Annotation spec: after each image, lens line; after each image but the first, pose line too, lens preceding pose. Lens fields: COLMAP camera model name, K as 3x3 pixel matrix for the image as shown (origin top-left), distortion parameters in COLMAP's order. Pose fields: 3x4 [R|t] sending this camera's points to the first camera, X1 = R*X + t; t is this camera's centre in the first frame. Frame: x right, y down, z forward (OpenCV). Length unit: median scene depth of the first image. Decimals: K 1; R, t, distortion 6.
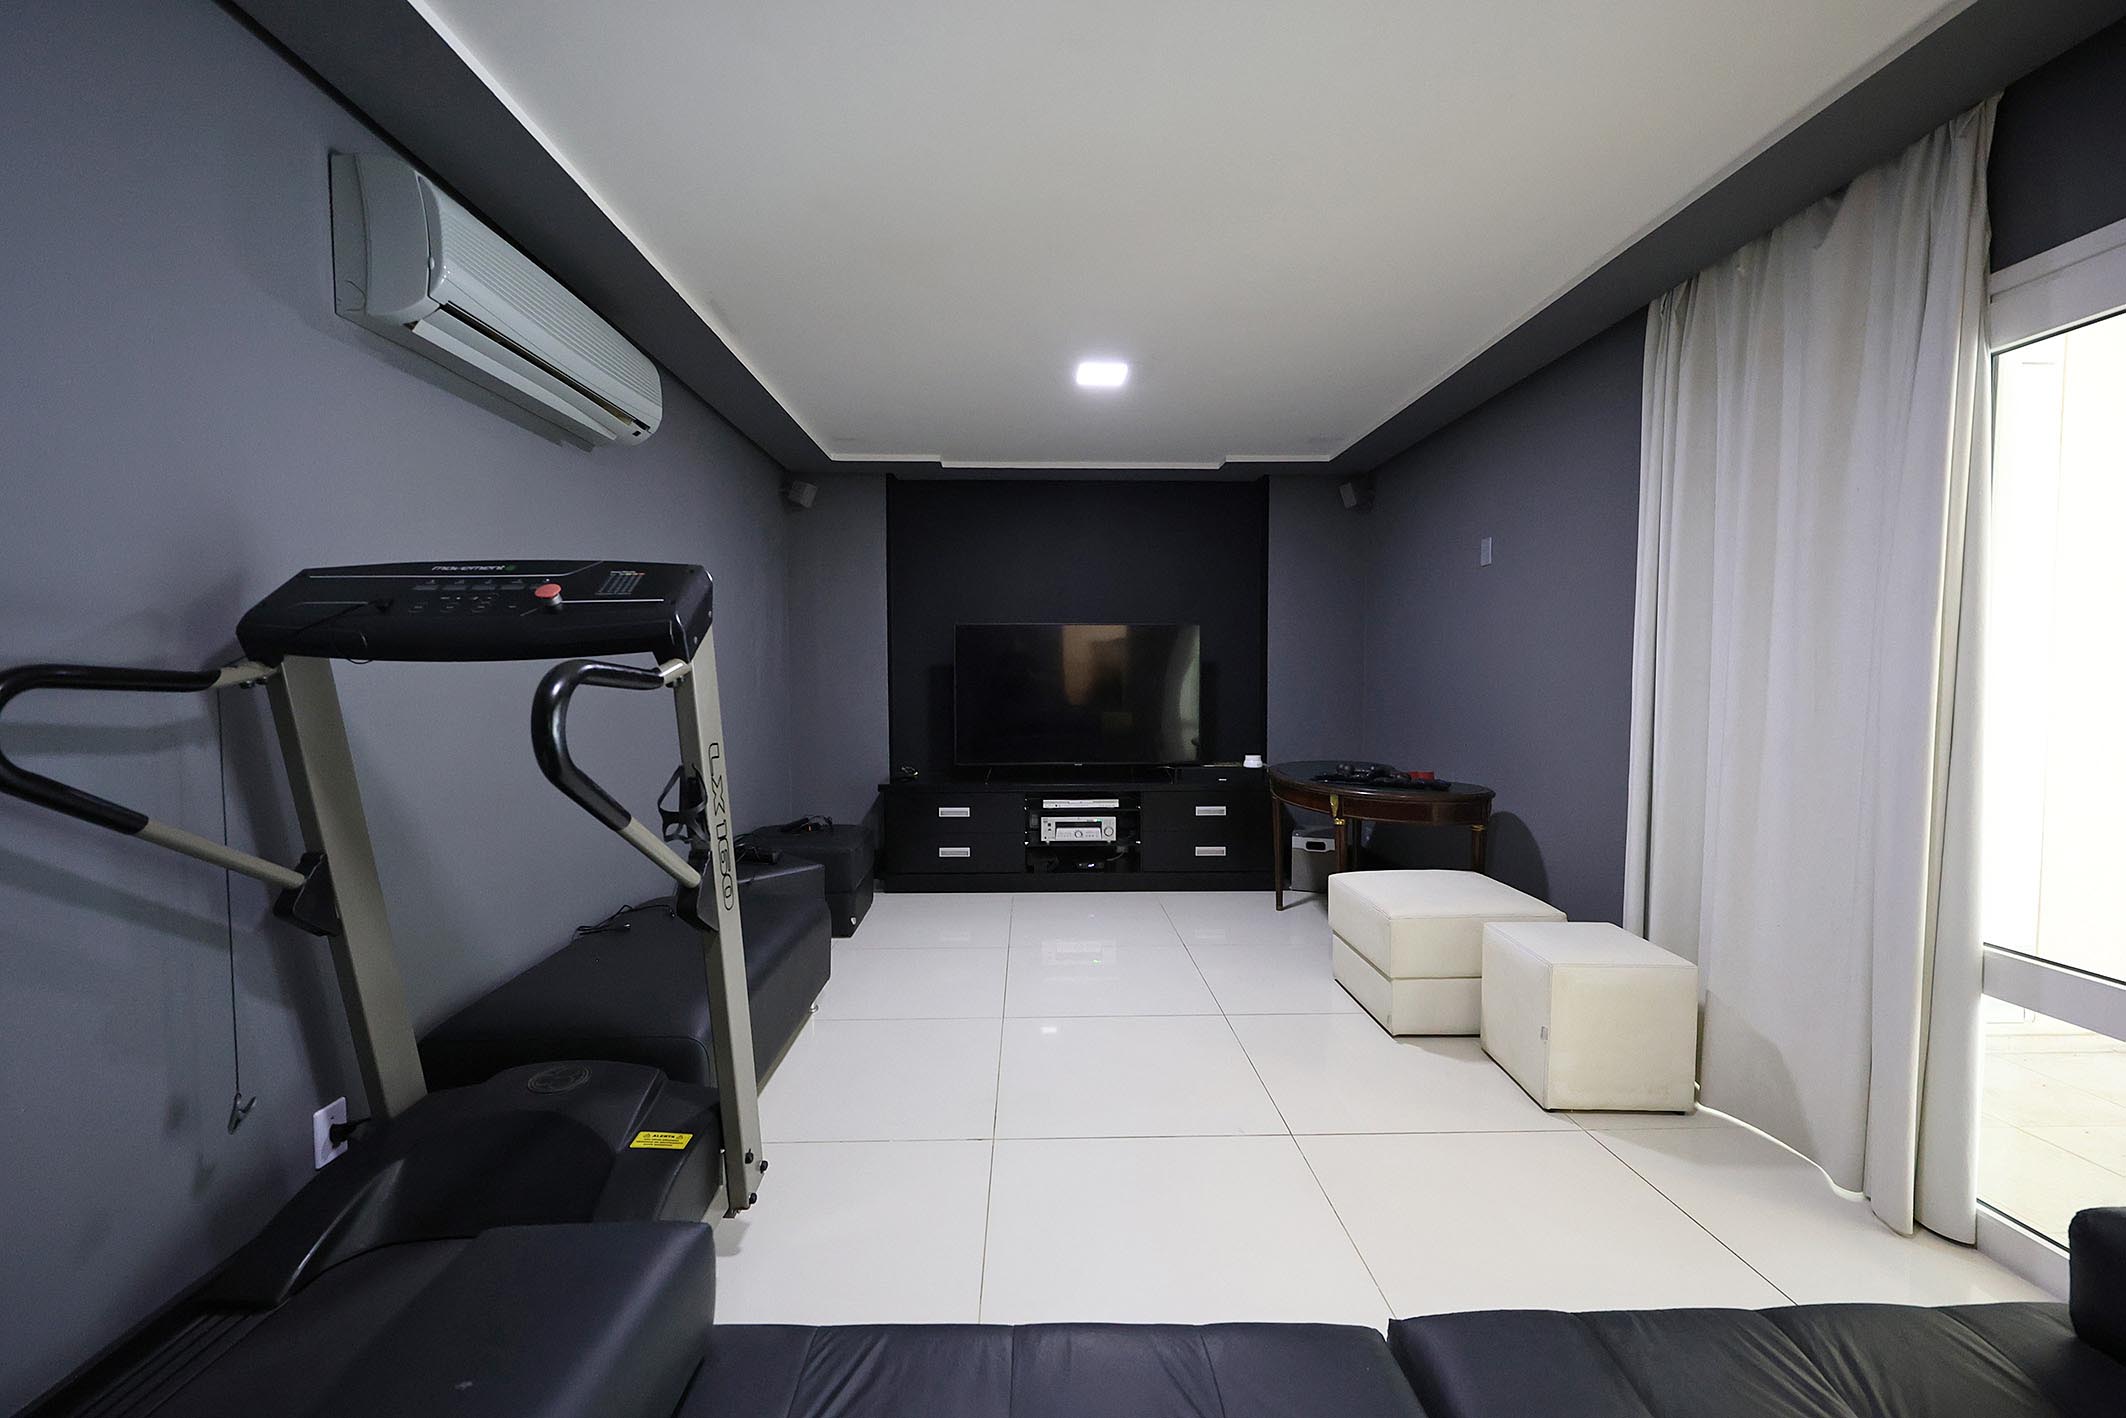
lens RADIAL K [[857.7, 0, 1048.3], [0, 857.7, 710.0], [0, 0, 1]] dist [0.003474, 0.000067]
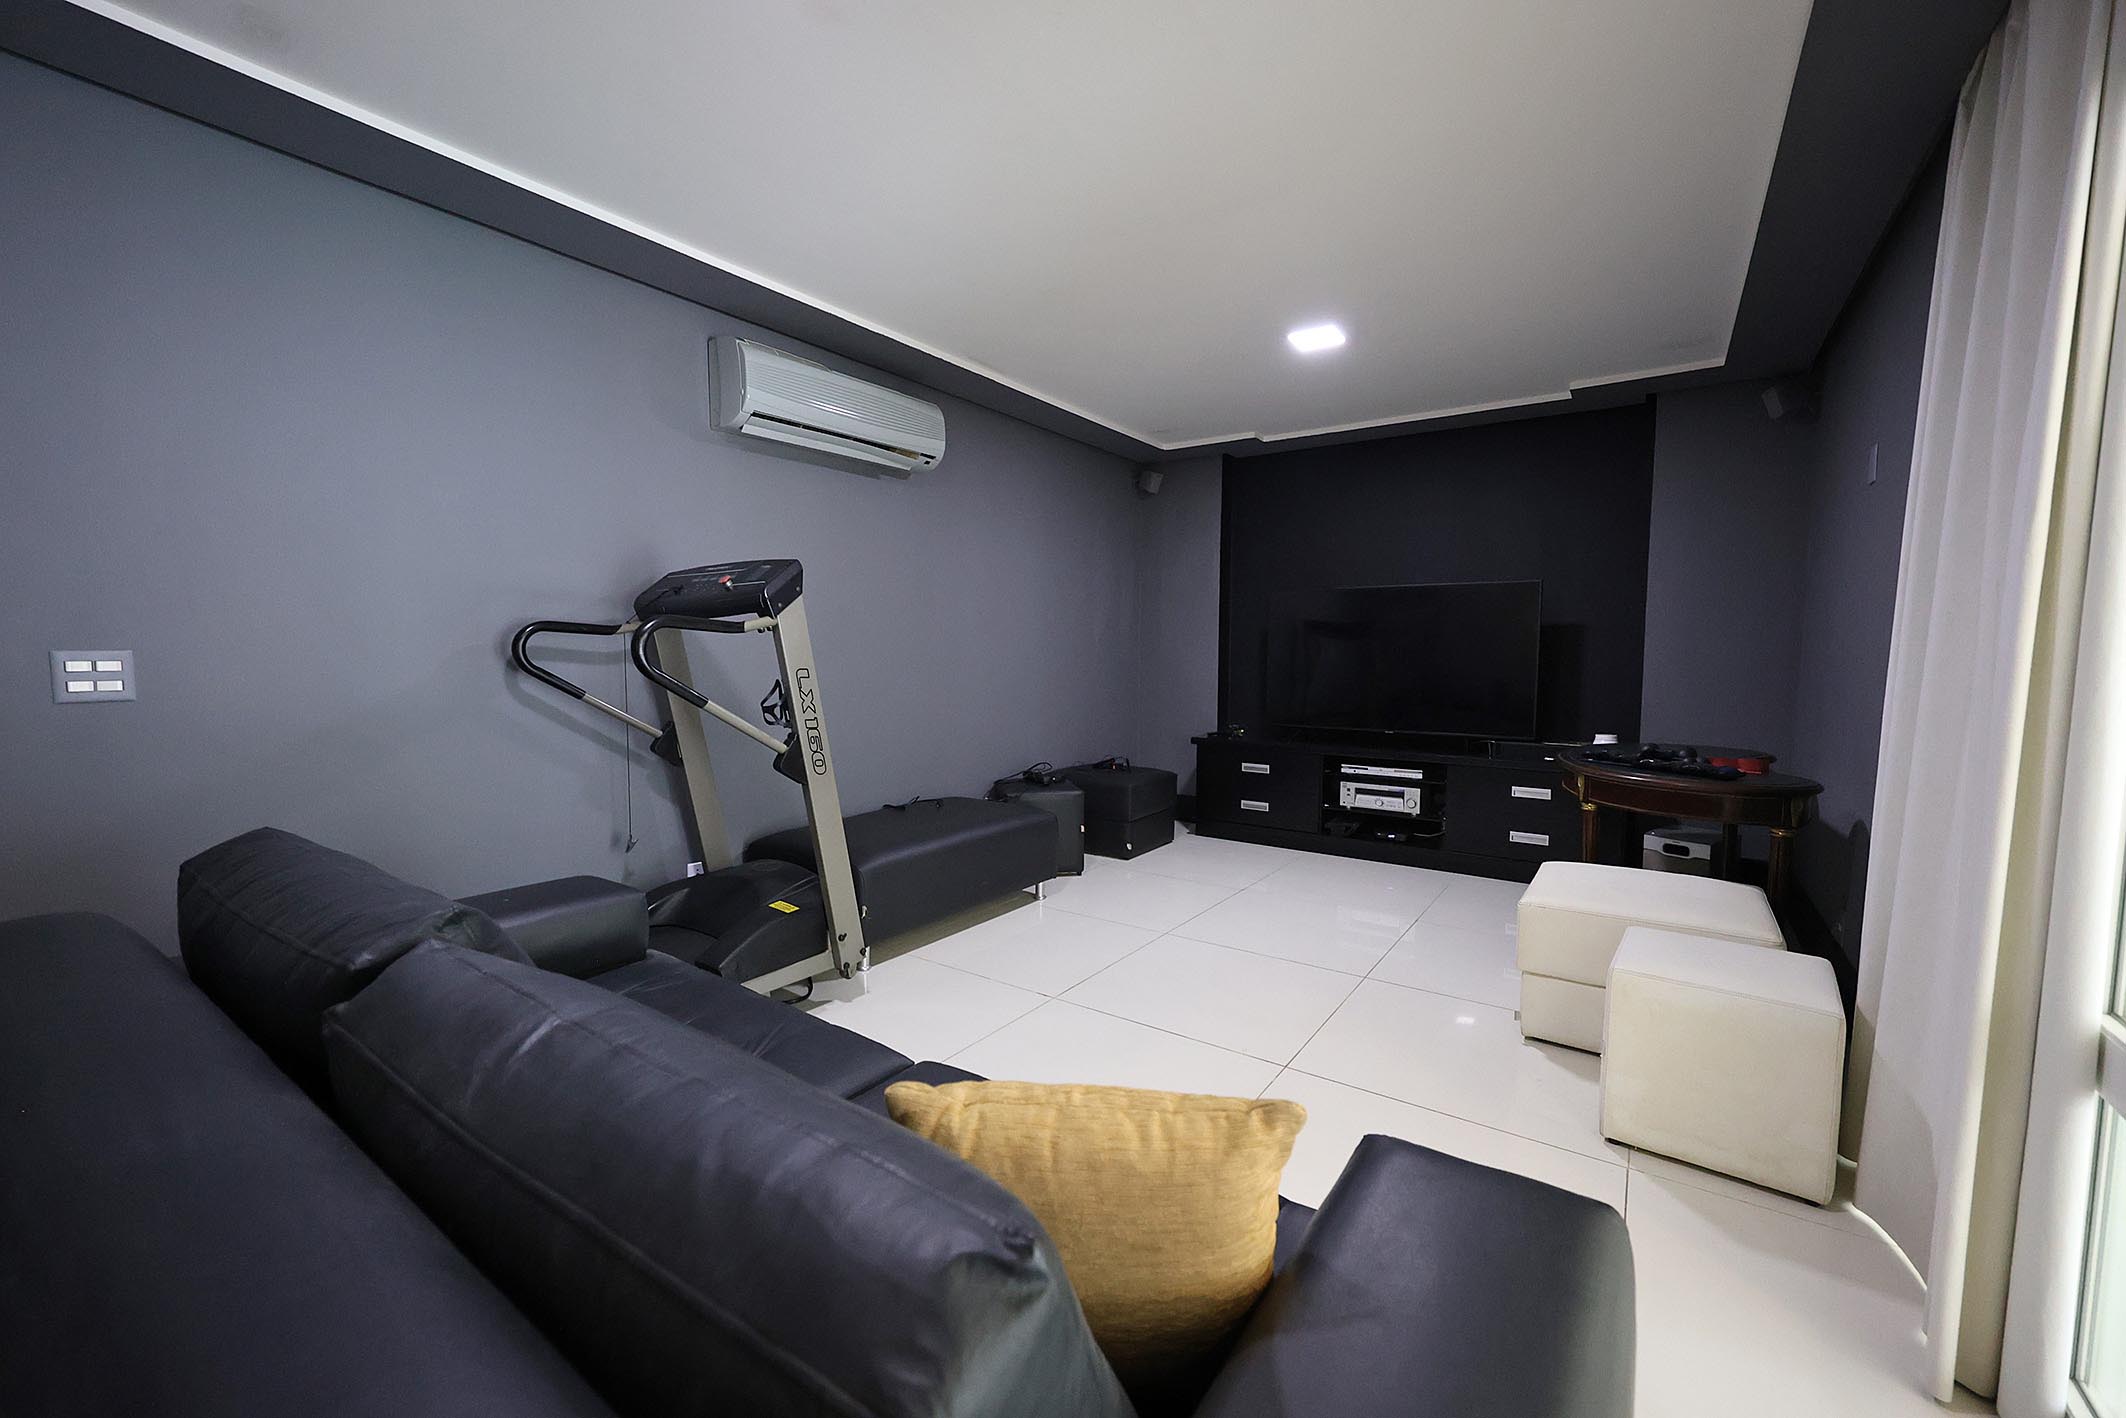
lens RADIAL K [[857.7, 0, 1048.3], [0, 857.7, 710.0], [0, 0, 1]] dist [0.003474, 0.000067]
pose [[0.794113, 0.047939, -0.605876, 0.410846], [-0.030892, 0.998780, 0.038538, 0.017235], [0.606984, -0.011887, 0.794625, -0.003017]]
